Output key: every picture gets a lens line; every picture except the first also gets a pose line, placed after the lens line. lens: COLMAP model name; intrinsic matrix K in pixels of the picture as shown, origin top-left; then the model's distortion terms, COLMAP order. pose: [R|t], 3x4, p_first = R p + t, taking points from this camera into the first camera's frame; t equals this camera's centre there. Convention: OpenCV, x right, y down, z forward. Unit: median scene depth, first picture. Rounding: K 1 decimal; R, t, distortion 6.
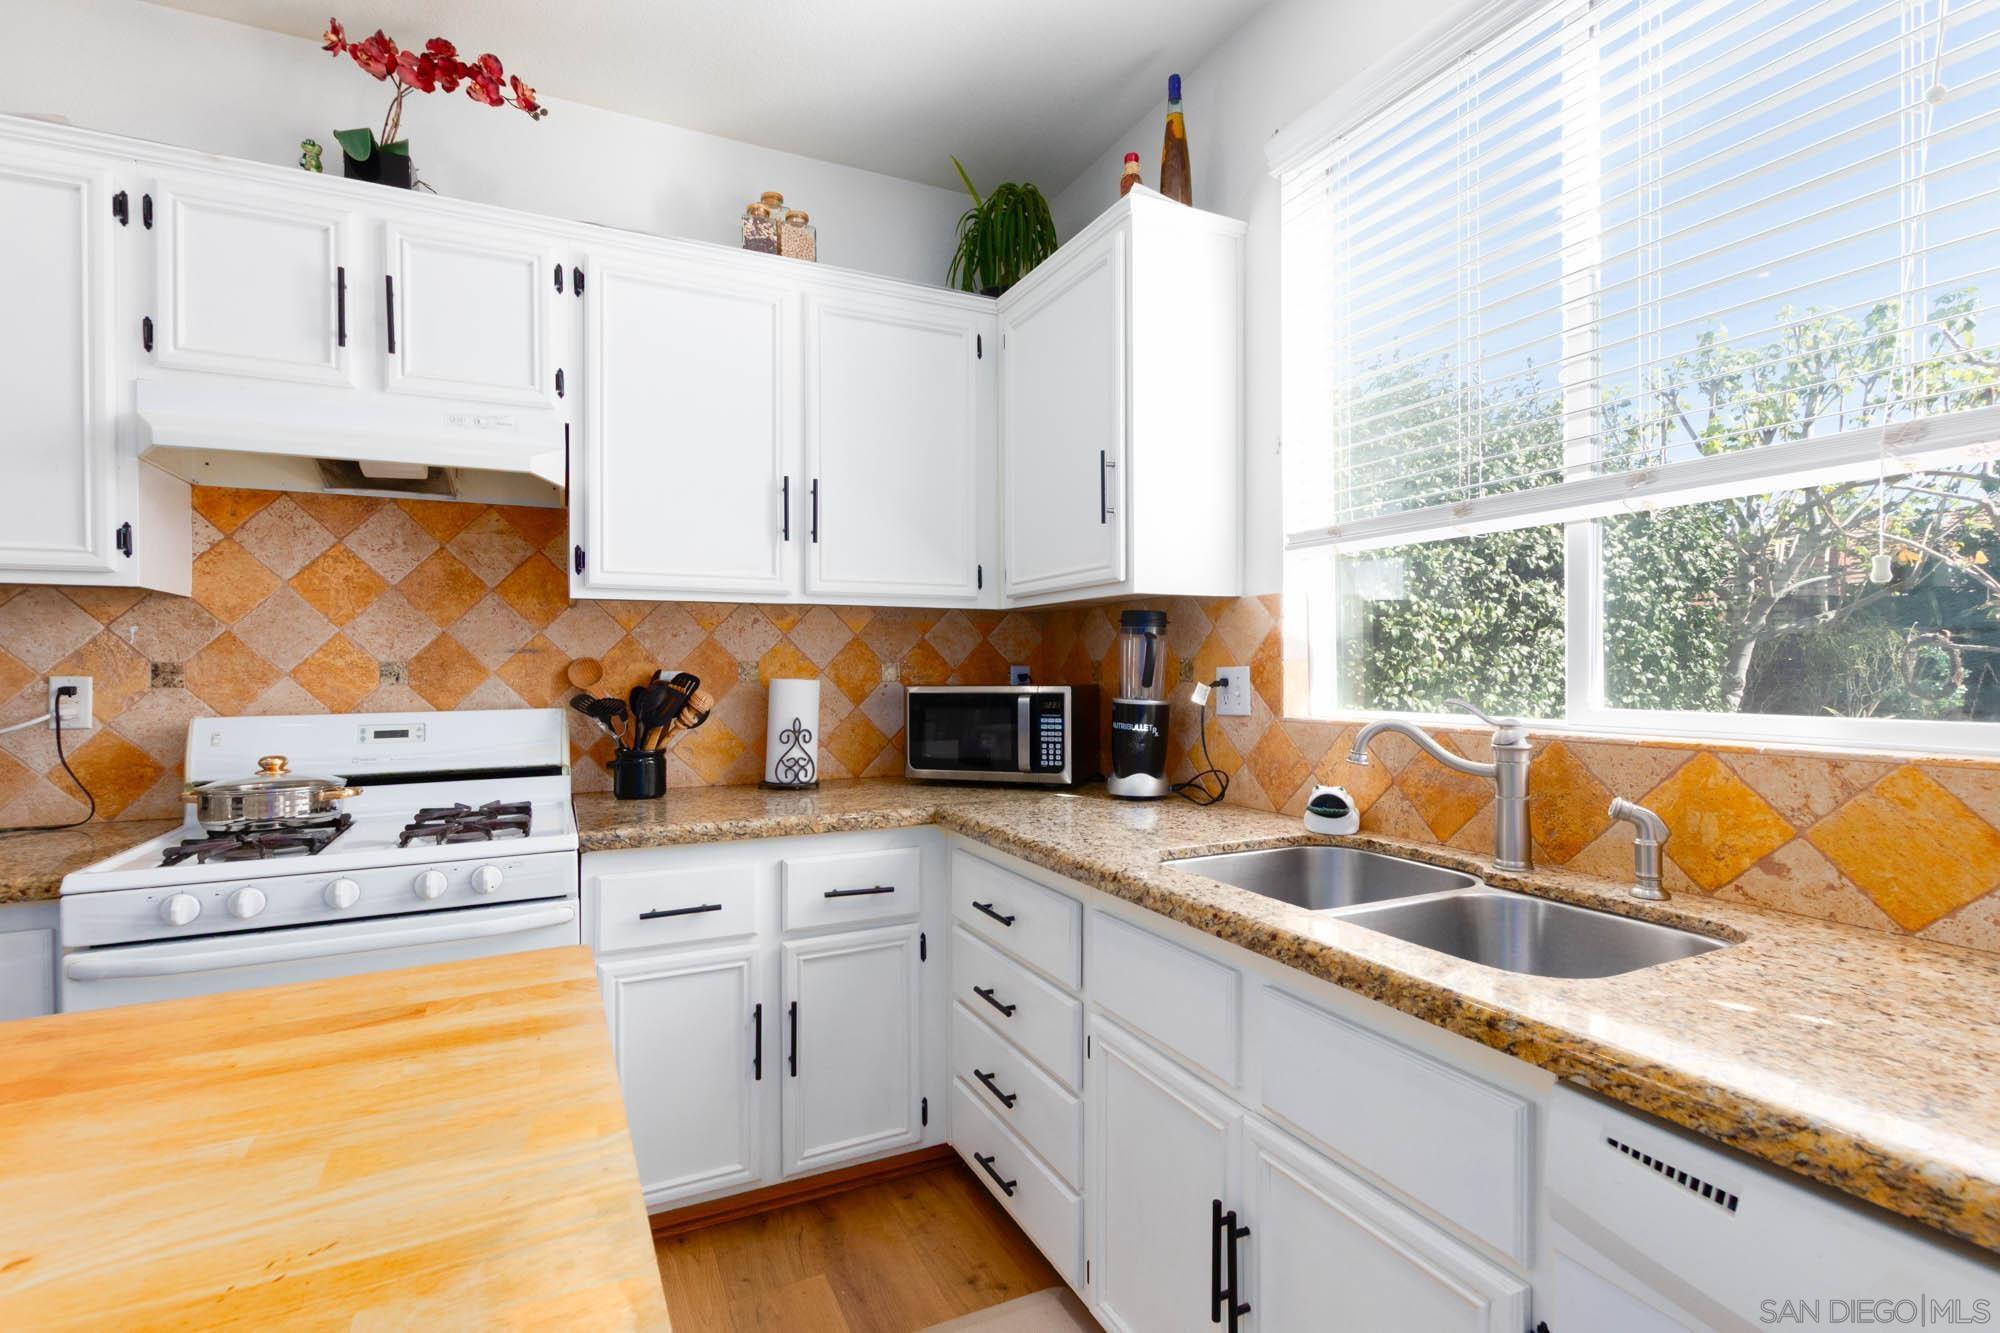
lens RADIAL K [[915.7, 0, 989.6], [0, 915.7, 672.1], [0, 0, 1]] dist [0.005802, -0.003977]
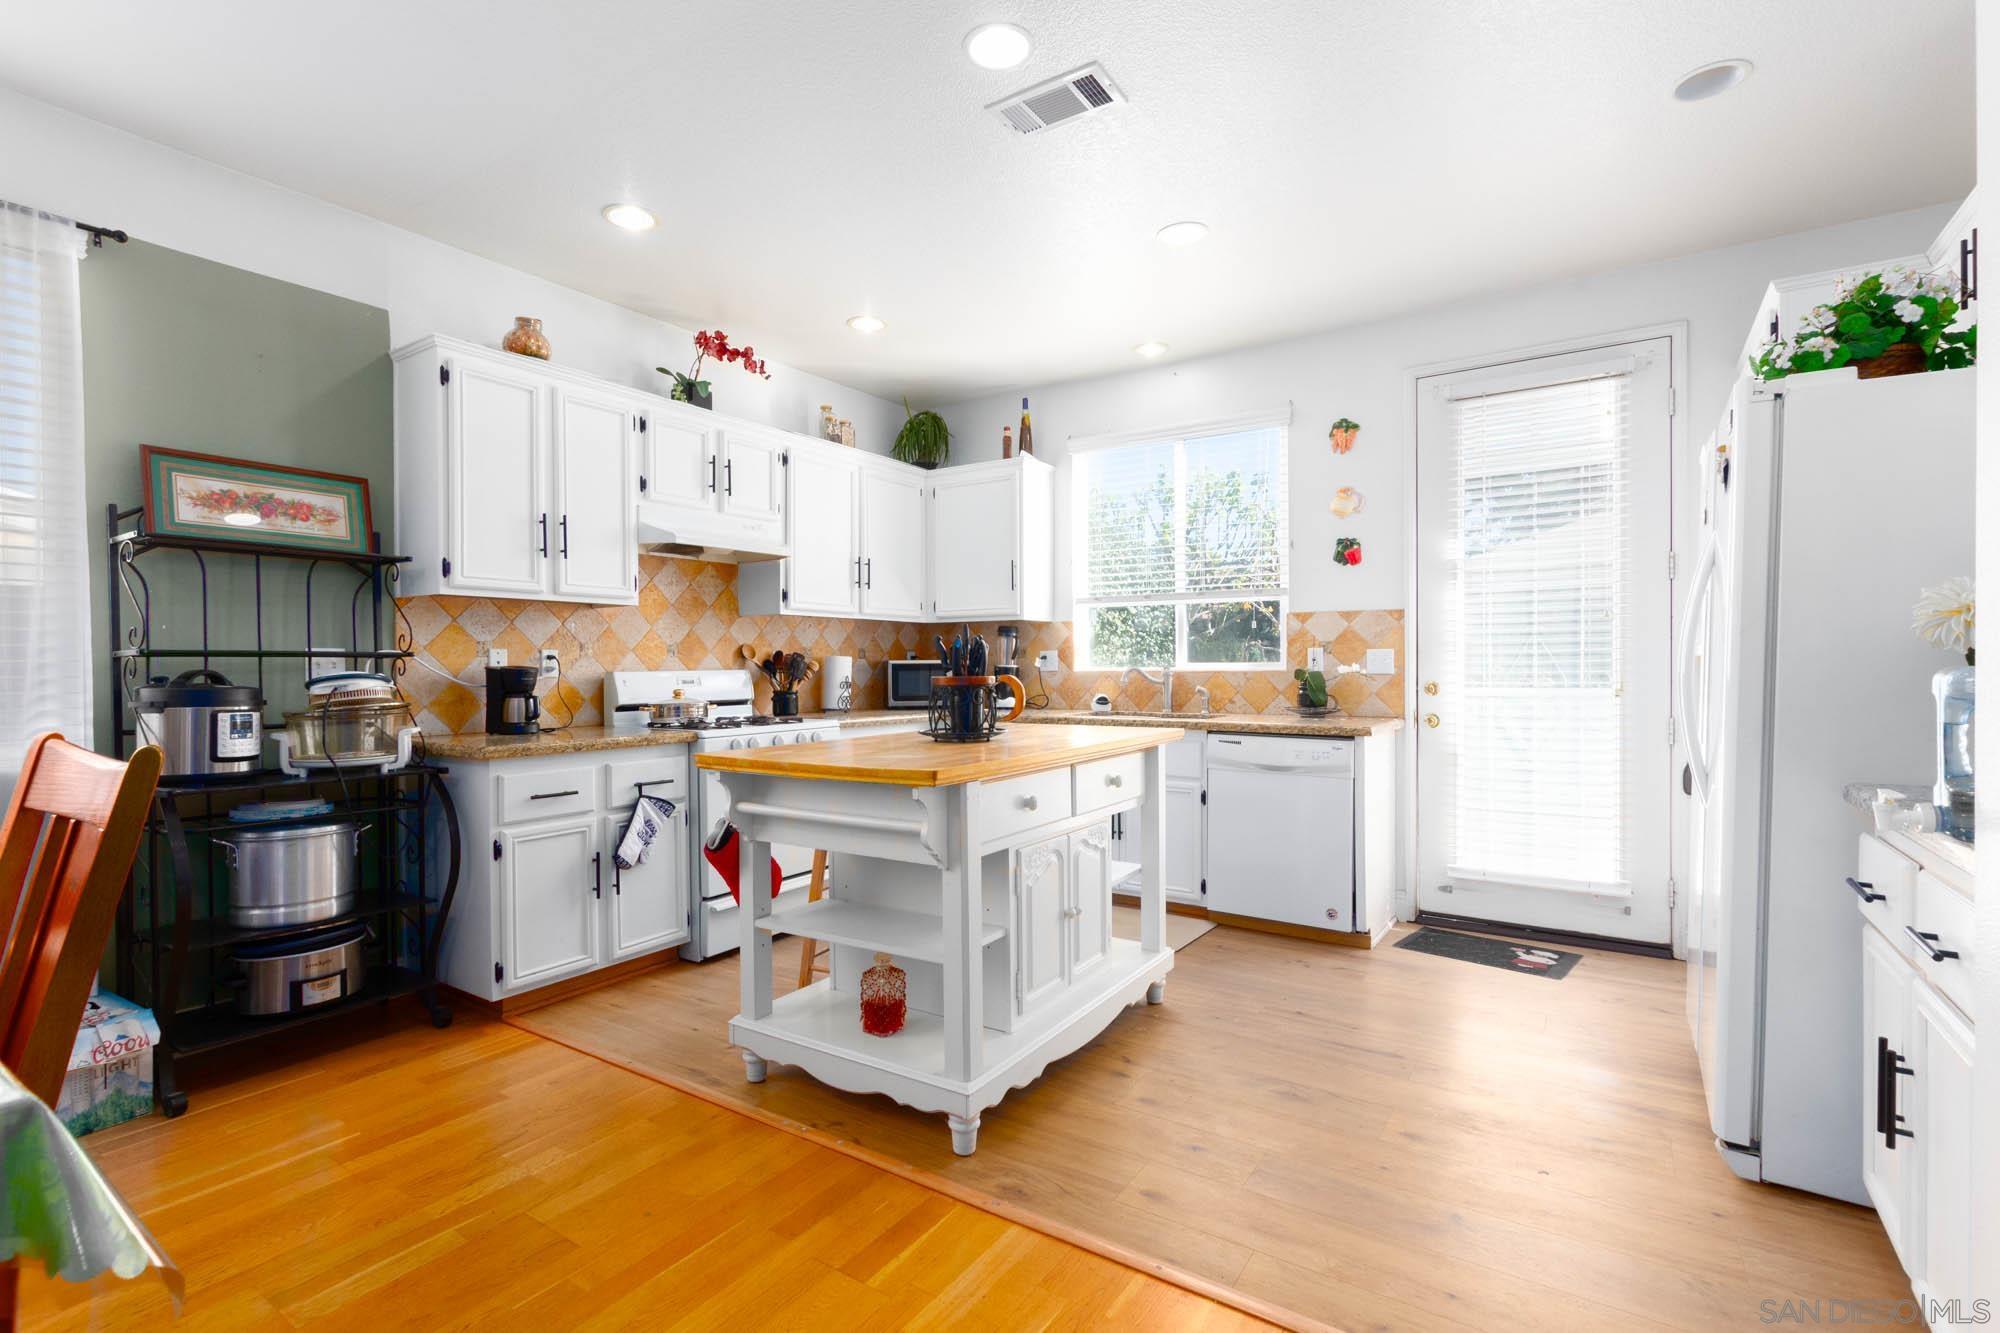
lens RADIAL K [[915.7, 0, 984.0], [0, 915.7, 667.9], [0, 0, 1]] dist [0.005802, -0.003977]
pose [[0.866628, -0.000254, 0.498956, -1.053039], [0.002420, 0.999990, -0.003694, 0.046271], [-0.498950, 0.004408, 0.866620, -0.966120]]
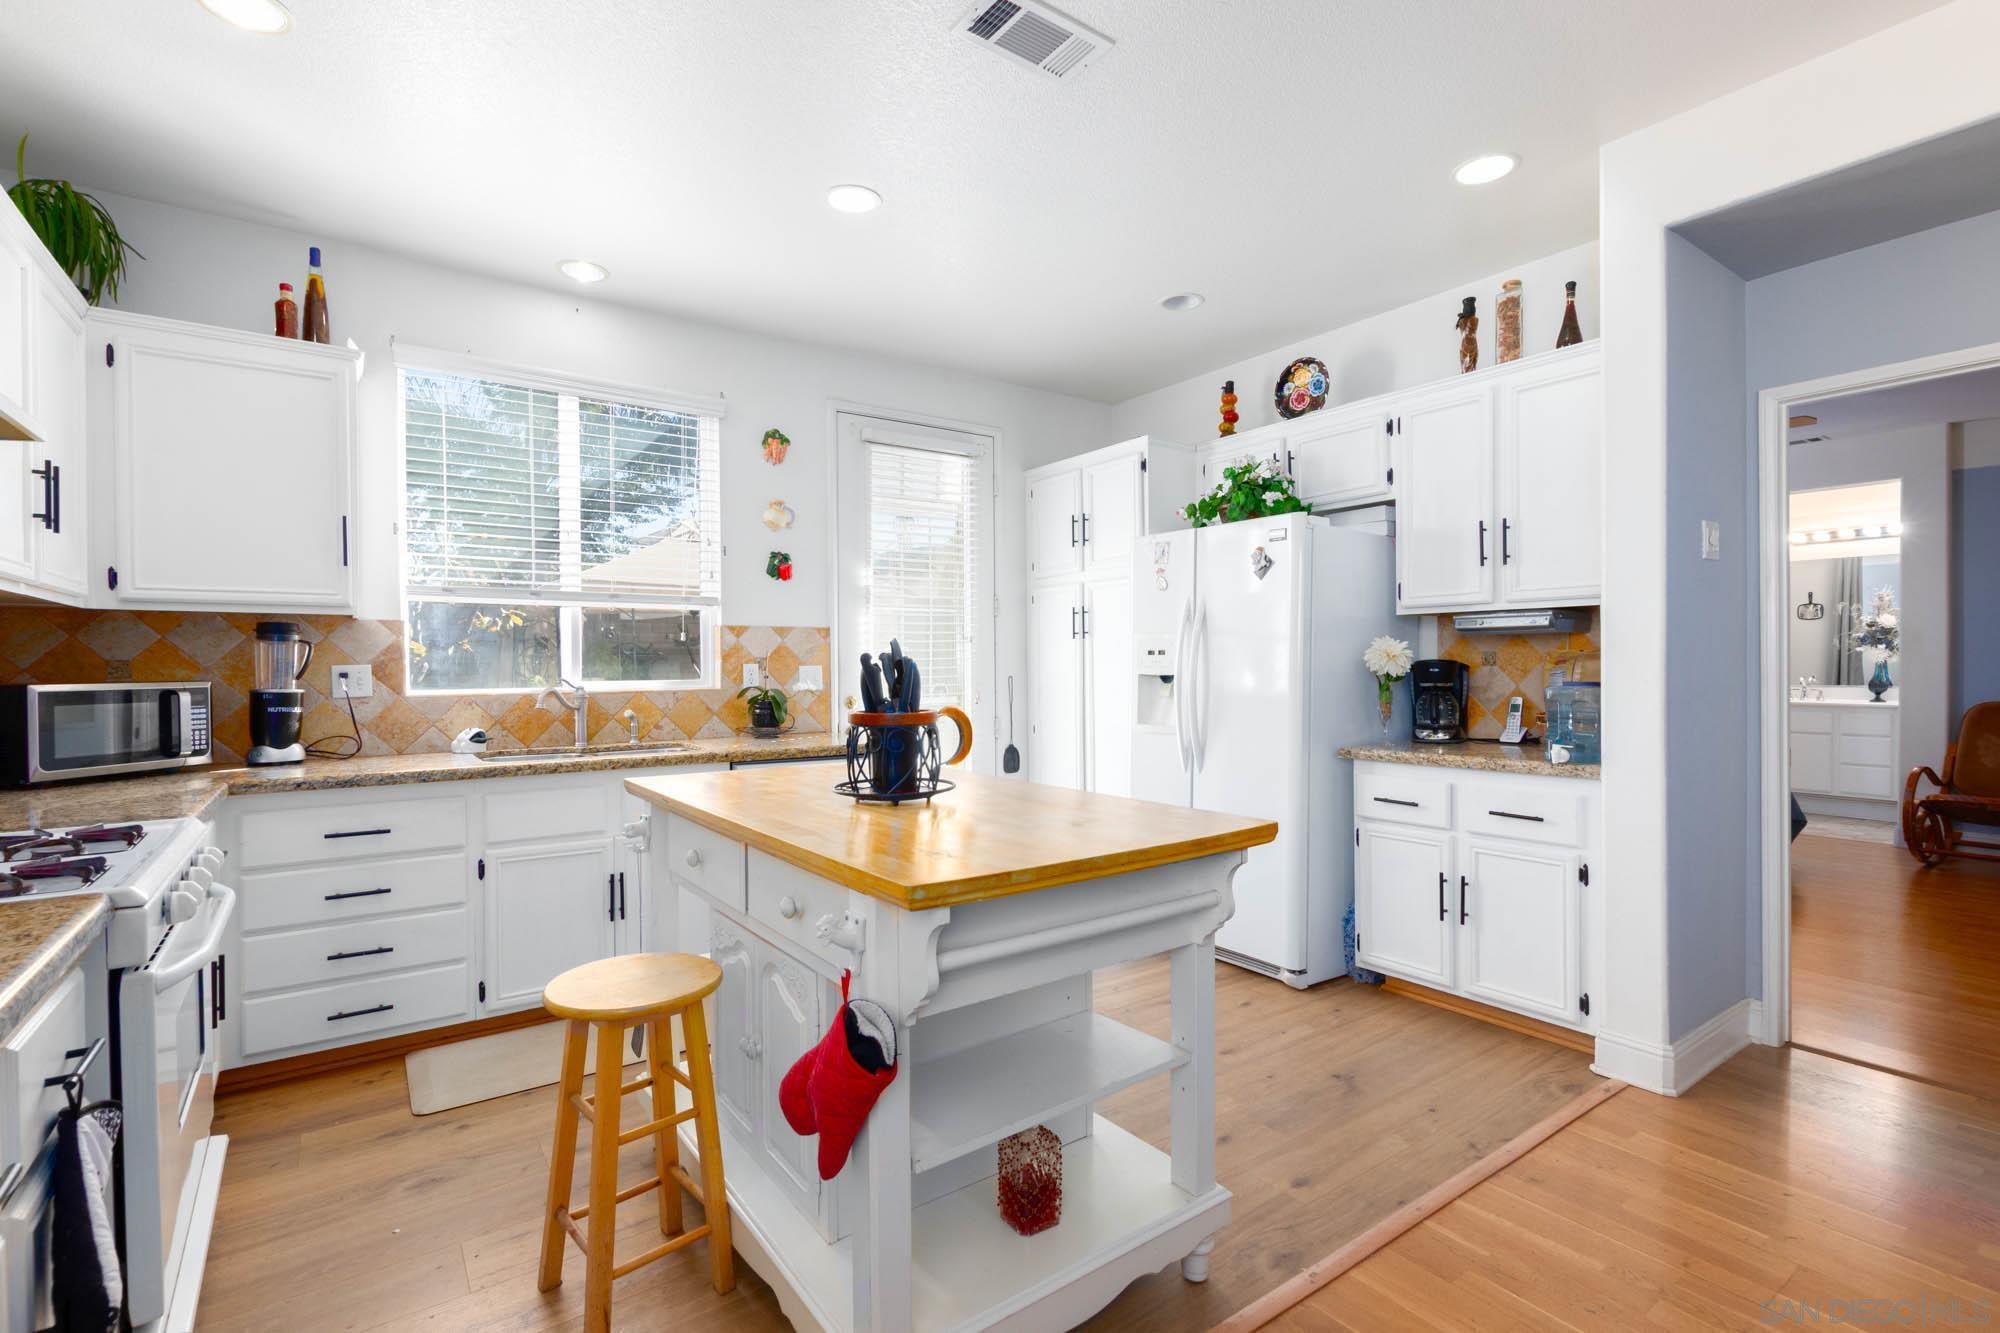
lens RADIAL K [[915.7, 0, 987.8], [0, 915.7, 673.7], [0, 0, 1]] dist [0.005802, -0.003977]
pose [[-0.161008, -0.005807, 0.986936, -1.365624], [0.011258, 0.999907, 0.007720, 0.008065], [-0.986889, 0.012354, -0.160927, 0.211658]]
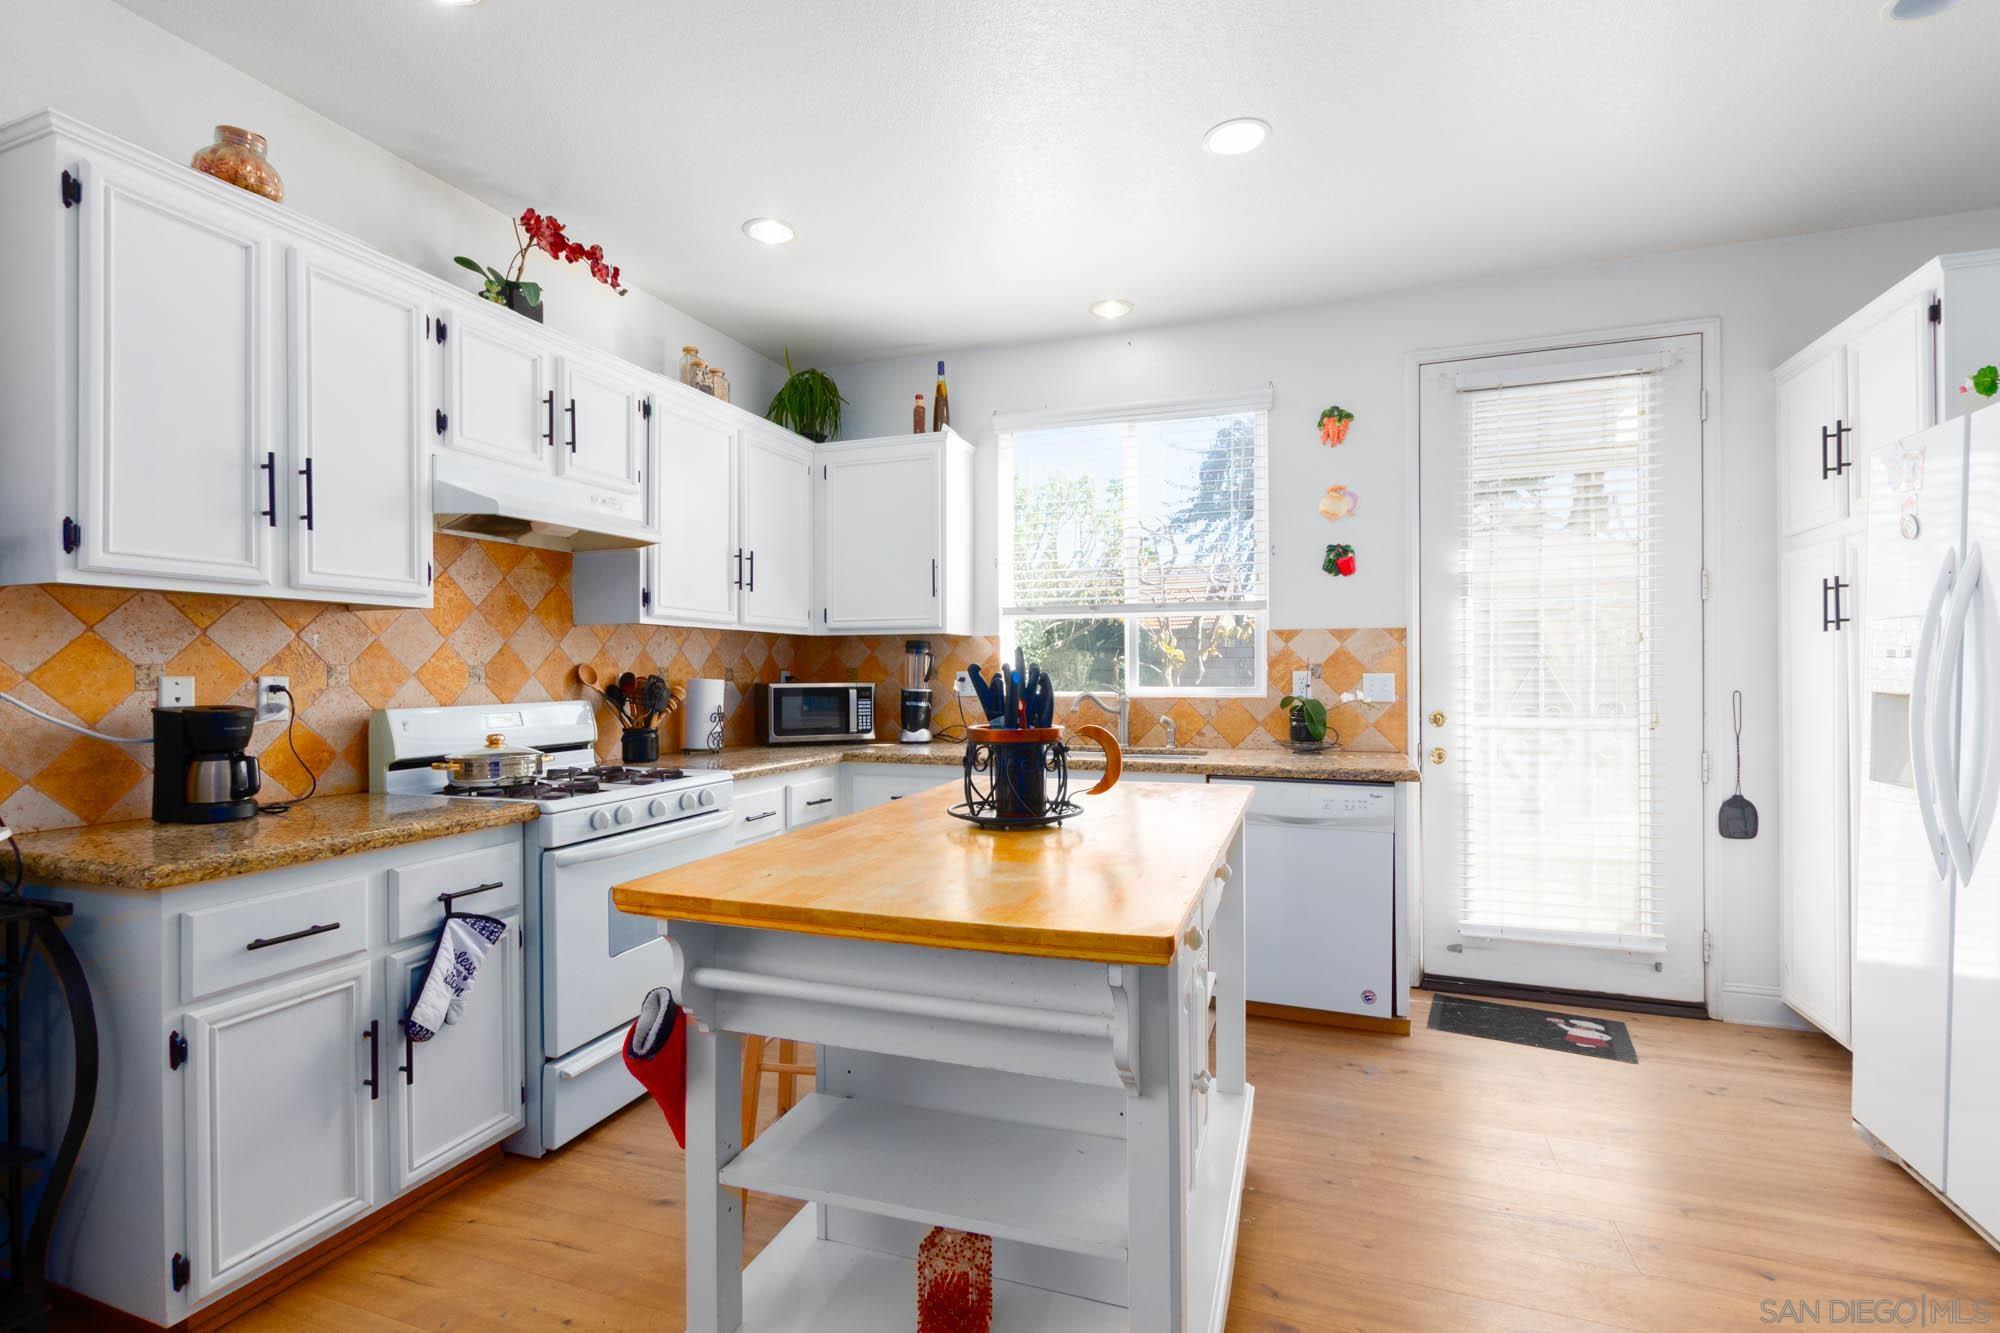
lens RADIAL K [[915.7, 0, 984.9], [0, 915.7, 669.9], [0, 0, 1]] dist [0.005802, -0.003977]
pose [[0.722765, 0.004467, 0.691079, -1.042895], [0.002822, 0.999952, -0.009415, 0.009102], [-0.691088, 0.008755, 0.722718, -0.431123]]
